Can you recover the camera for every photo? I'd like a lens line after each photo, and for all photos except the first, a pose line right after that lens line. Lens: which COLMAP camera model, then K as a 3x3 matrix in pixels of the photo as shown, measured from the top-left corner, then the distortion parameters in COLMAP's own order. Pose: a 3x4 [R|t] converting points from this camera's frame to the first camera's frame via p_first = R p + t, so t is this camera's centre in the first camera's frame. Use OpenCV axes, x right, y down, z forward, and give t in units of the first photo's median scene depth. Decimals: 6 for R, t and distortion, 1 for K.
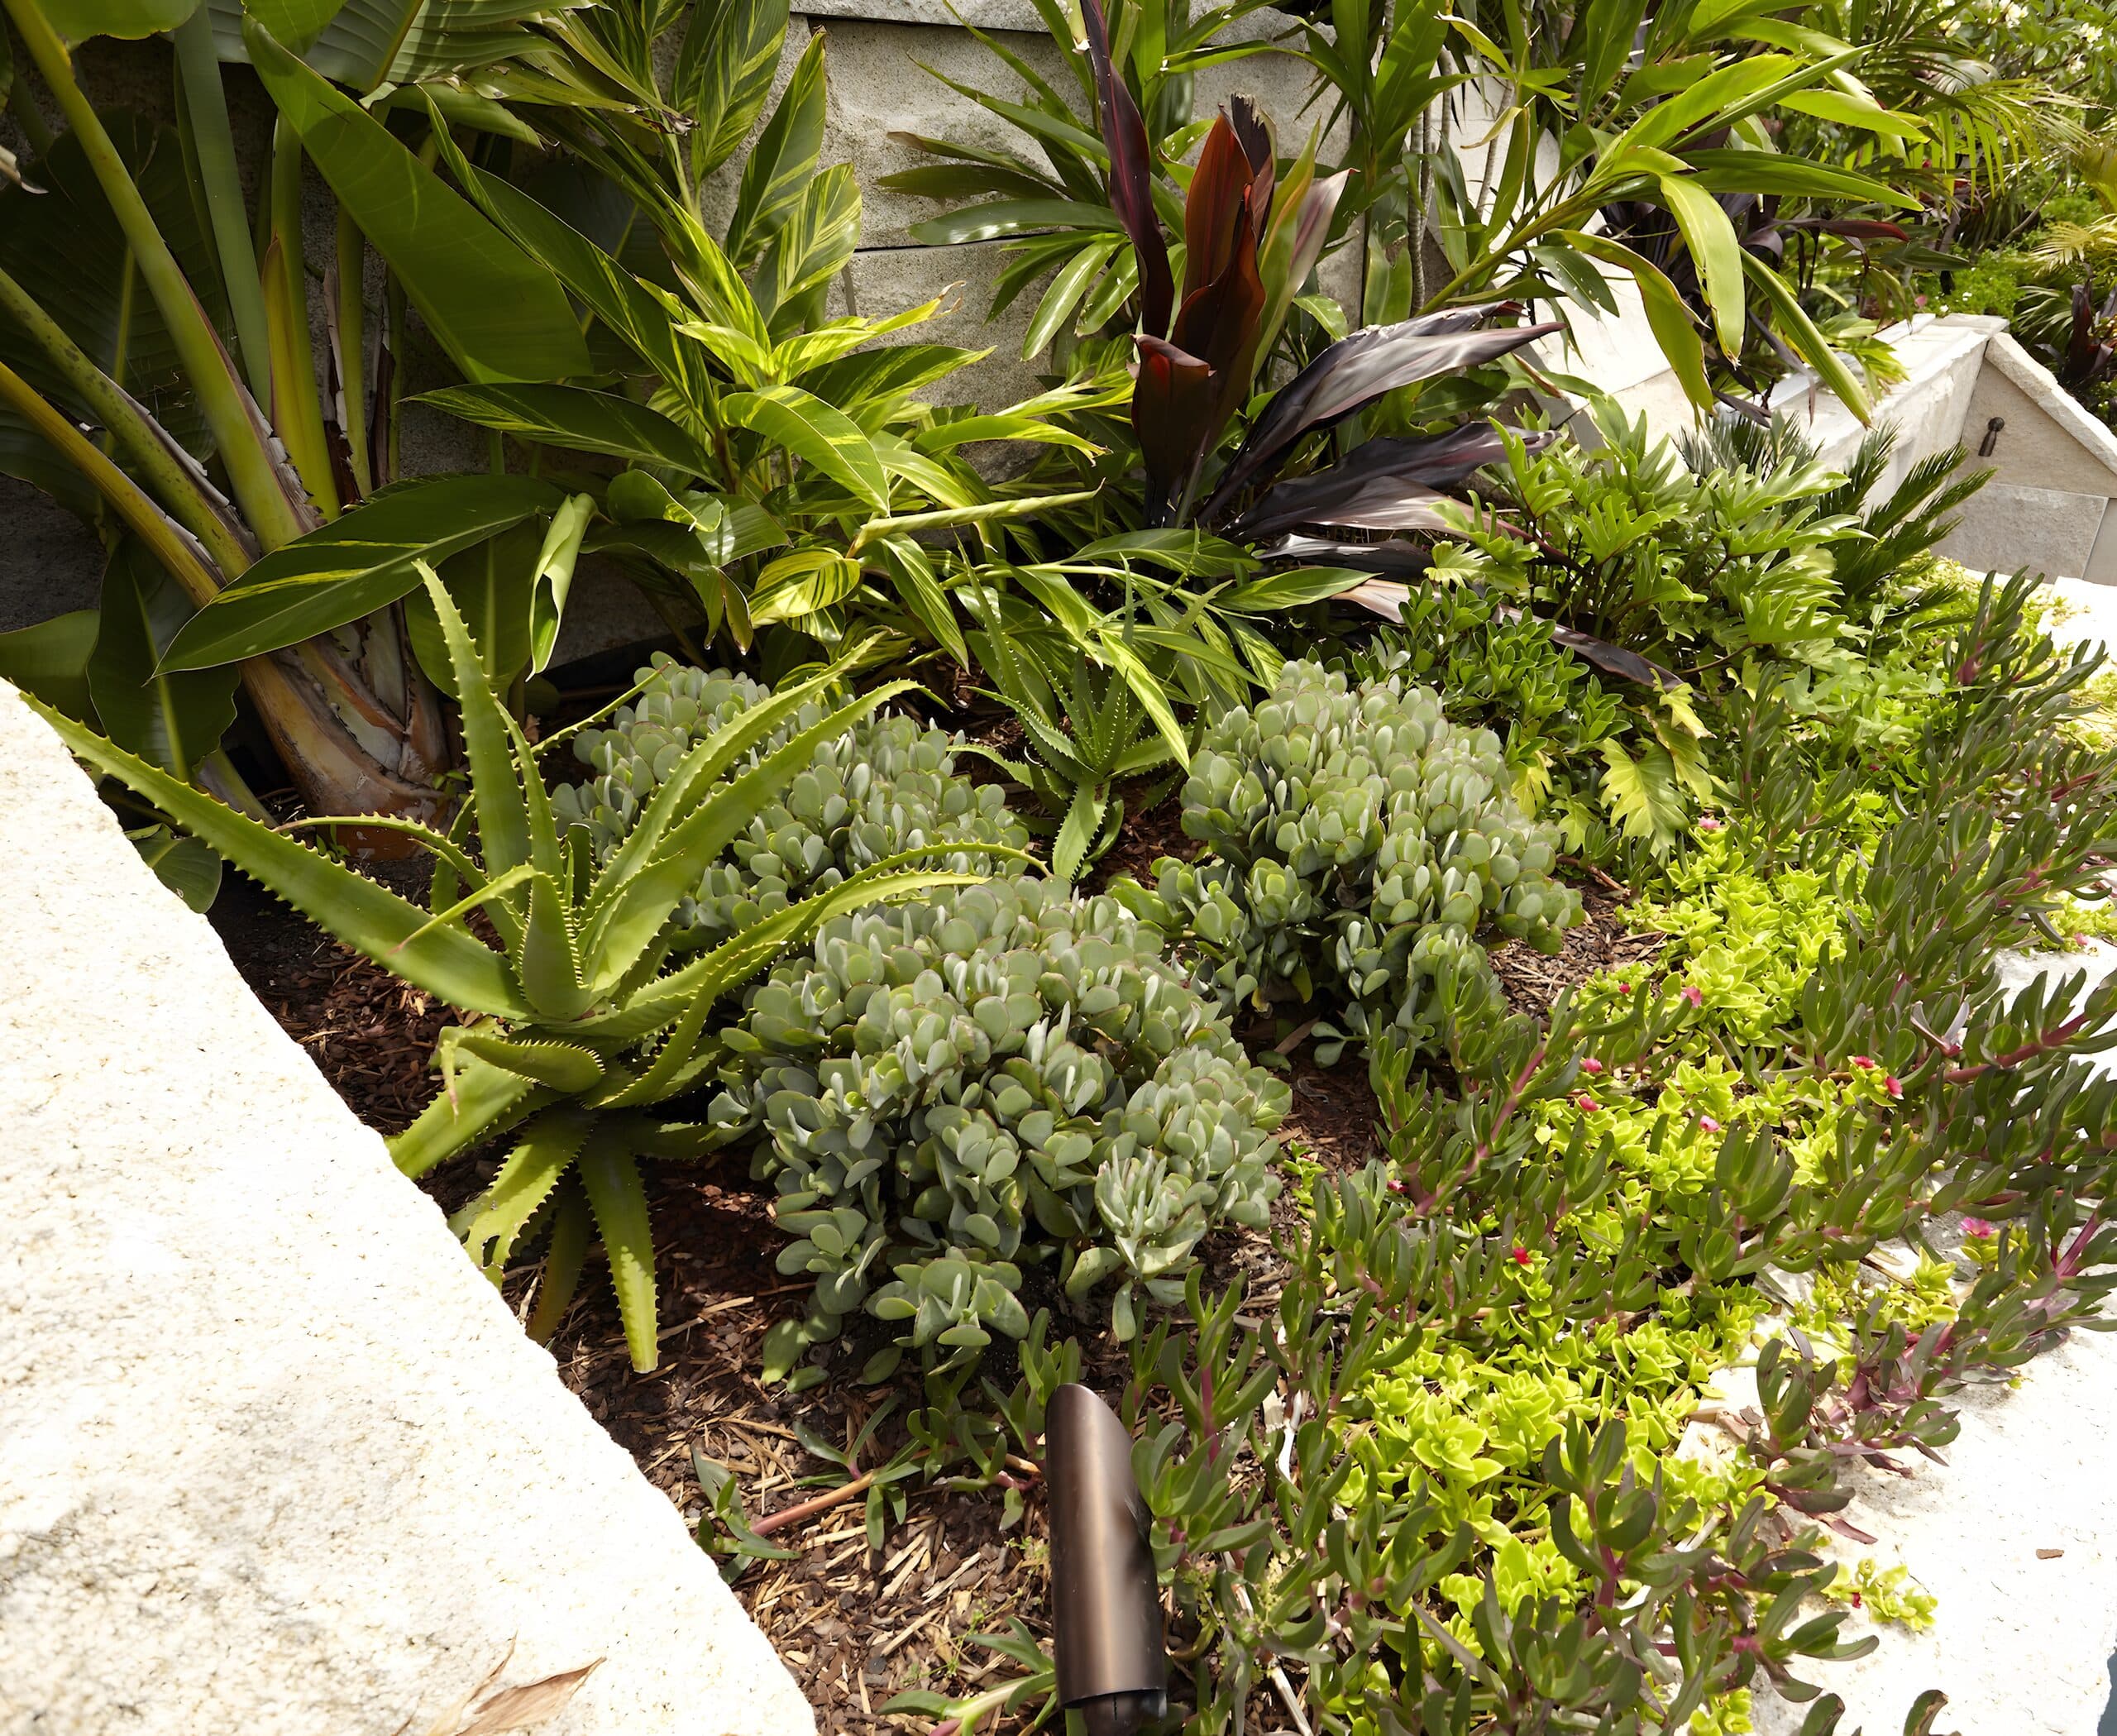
lens RADIAL K [[1205.0, 0, 1059.8], [0, 1205.0, 860.3], [0, 0, 1]] dist [-0.019528, 0.002384]
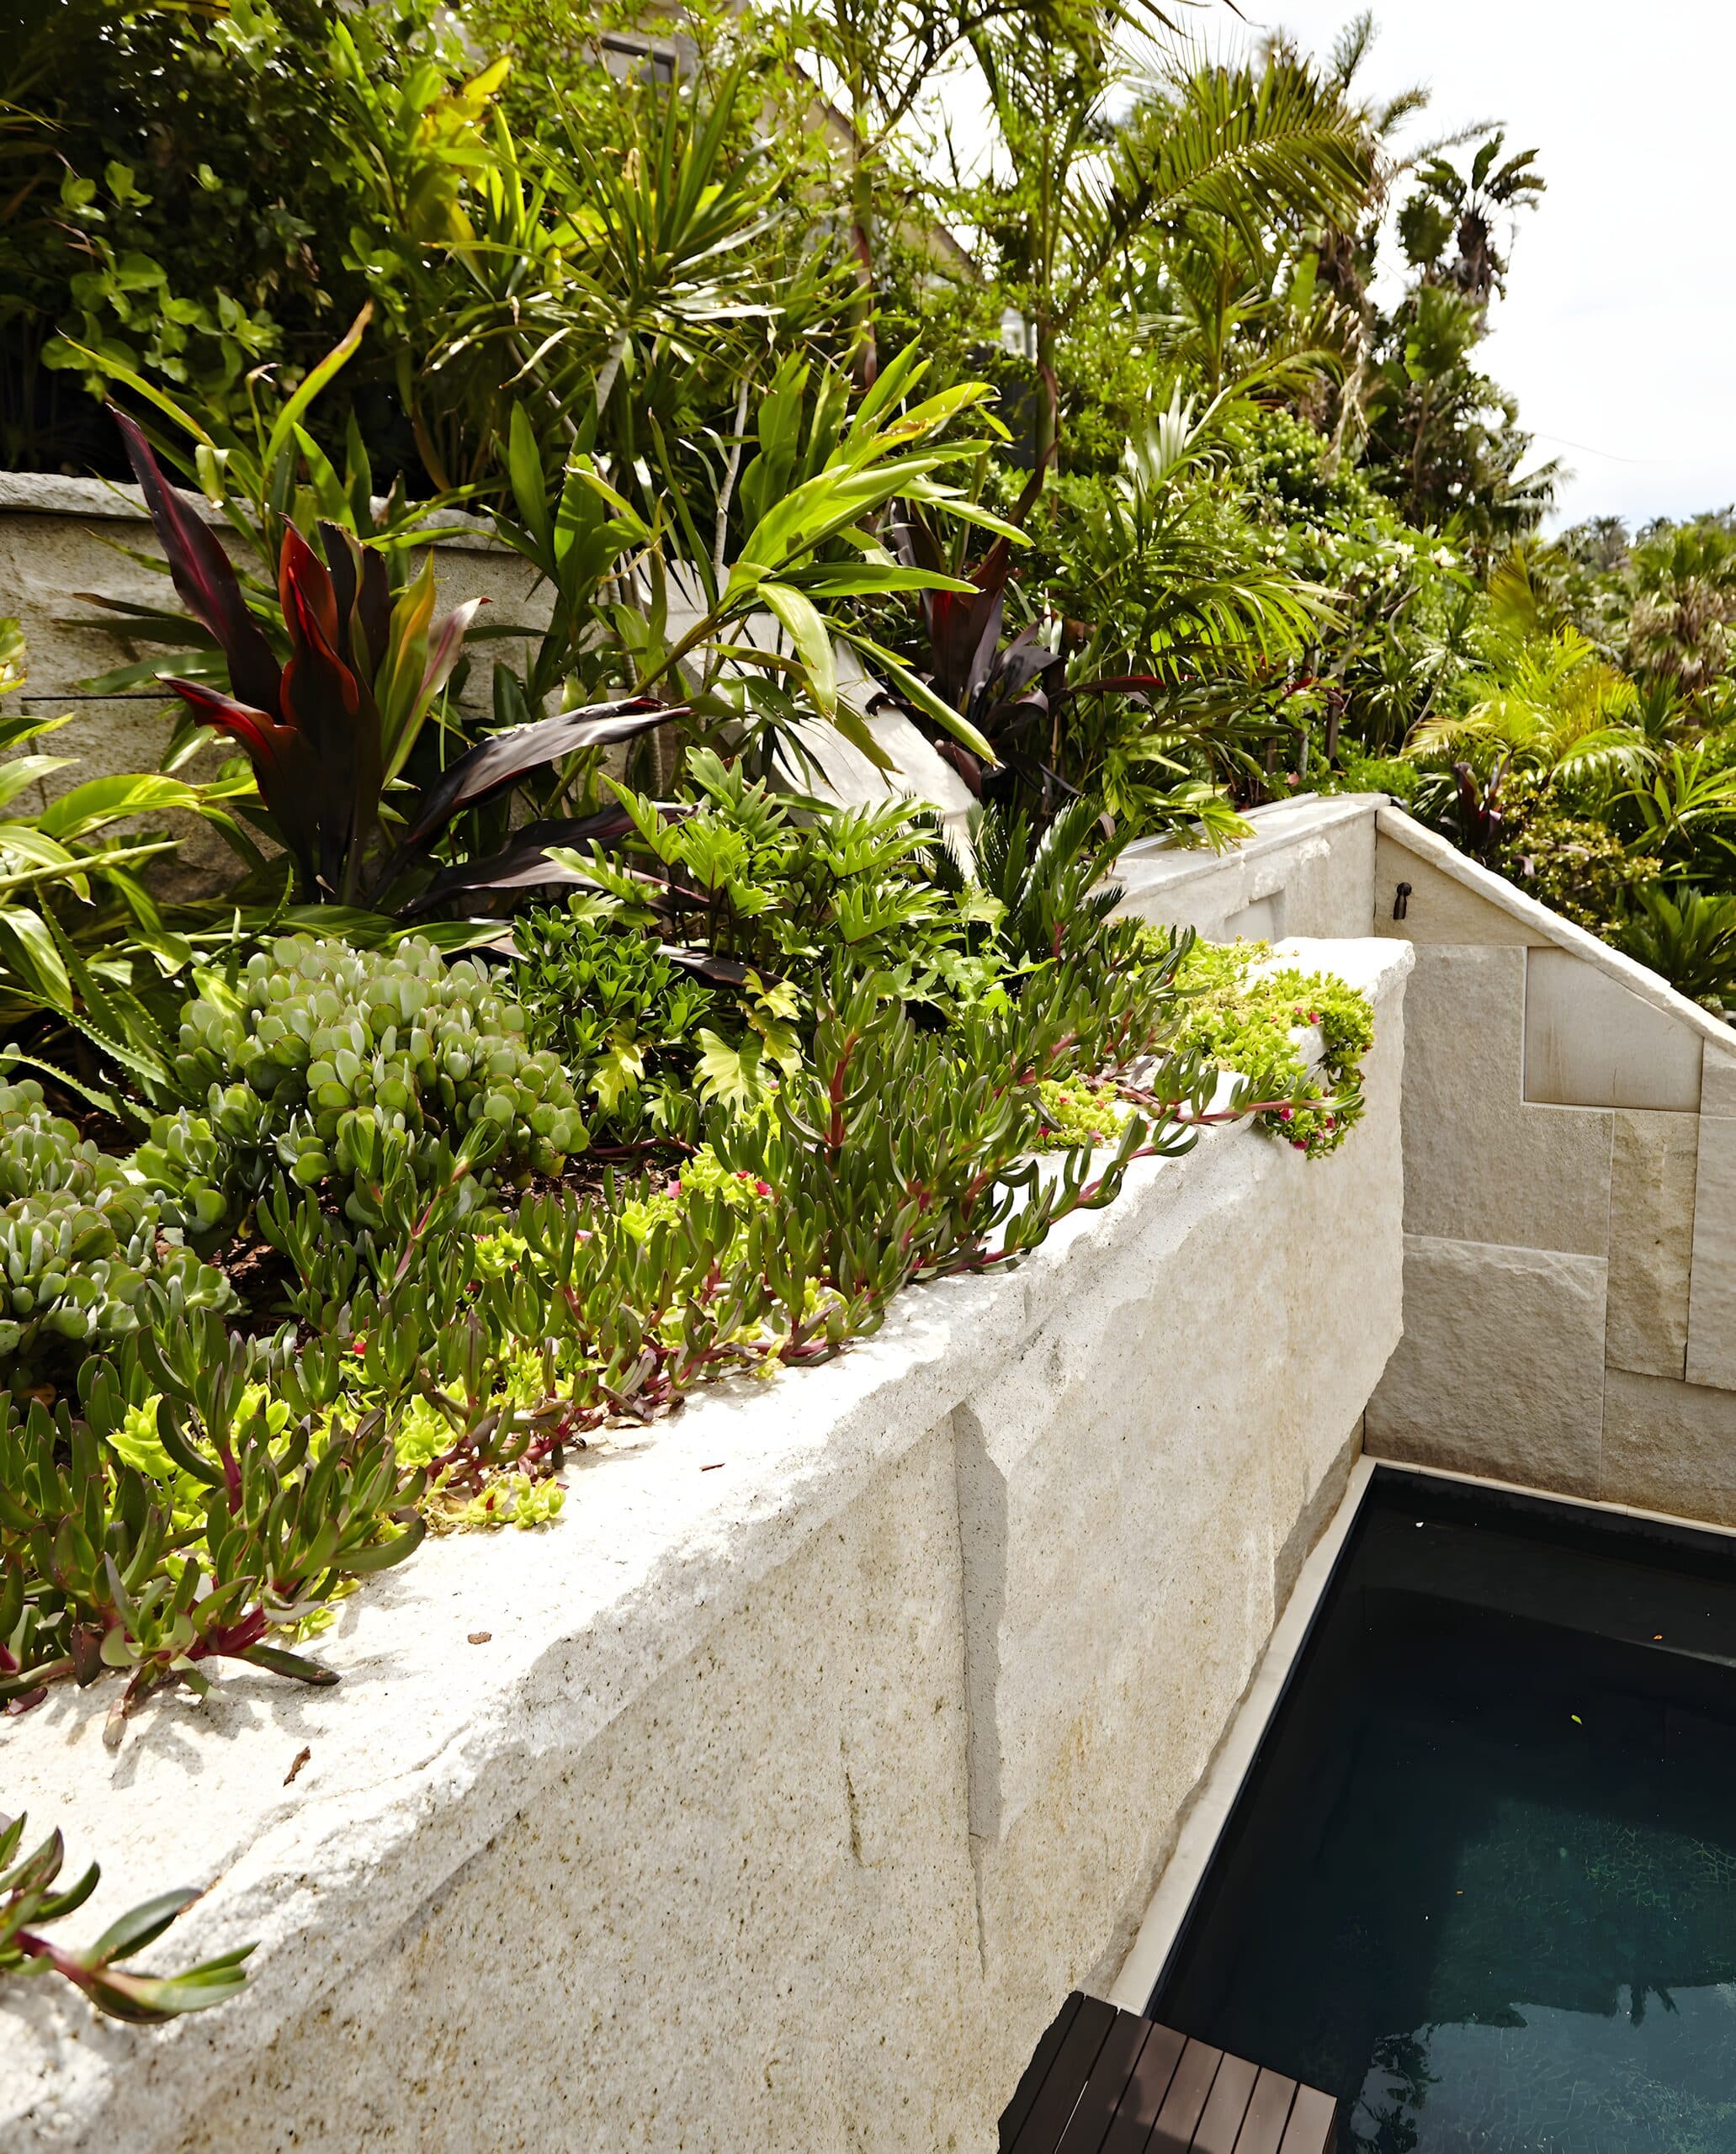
lens RADIAL K [[1506.0, 0, 867.4], [0, 1506.0, 1078.3], [0, 0, 1]] dist [-0.008665, -0.001242]
pose [[0.992916, -0.070672, 0.095521, 0.430313], [0.100481, 0.928480, -0.357531, 0.371581], [-0.063422, 0.364596, 0.929003, -0.161455]]
